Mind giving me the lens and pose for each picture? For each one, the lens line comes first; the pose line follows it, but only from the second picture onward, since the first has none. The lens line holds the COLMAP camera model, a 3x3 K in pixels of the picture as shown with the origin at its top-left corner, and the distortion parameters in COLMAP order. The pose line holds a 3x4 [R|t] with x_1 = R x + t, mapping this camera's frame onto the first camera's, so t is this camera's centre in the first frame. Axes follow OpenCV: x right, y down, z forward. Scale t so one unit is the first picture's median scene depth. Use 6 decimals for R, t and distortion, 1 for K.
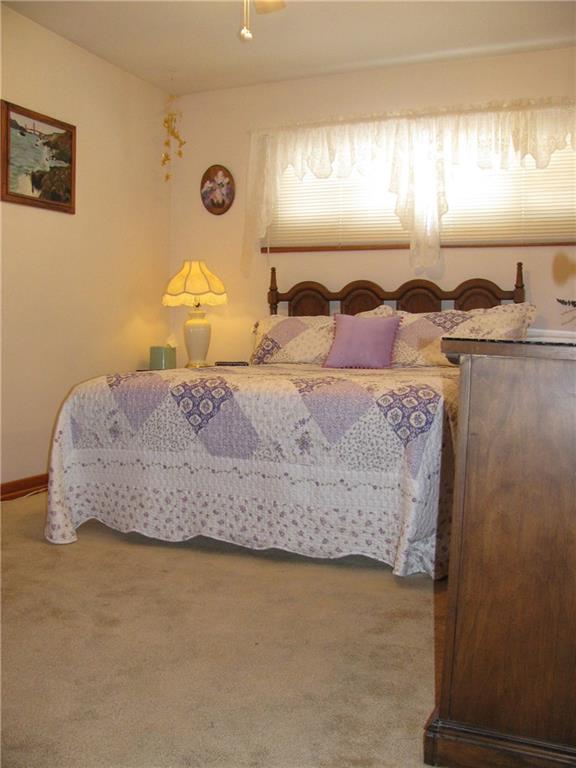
lens RADIAL K [[792.8, 0, 289.6], [0, 792.8, 393.8], [0, 0, 1]] dist [-0.217186, 0.255188]
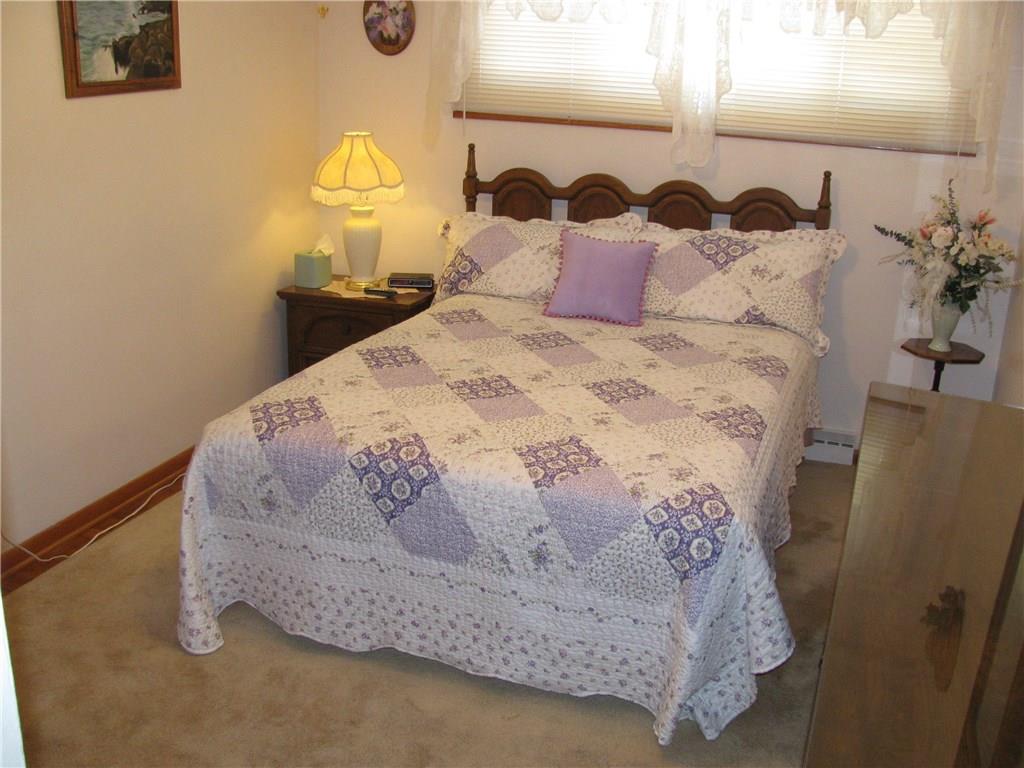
lens RADIAL K [[1057.0, 0, 525.5], [0, 1057.0, 381.3], [0, 0, 1]] dist [-0.217186, 0.255188]
pose [[0.997710, 0.006744, 0.067294, -0.053108], [-0.022676, 0.970776, 0.238915, -0.281238], [-0.063716, -0.239894, 0.968706, 0.091337]]
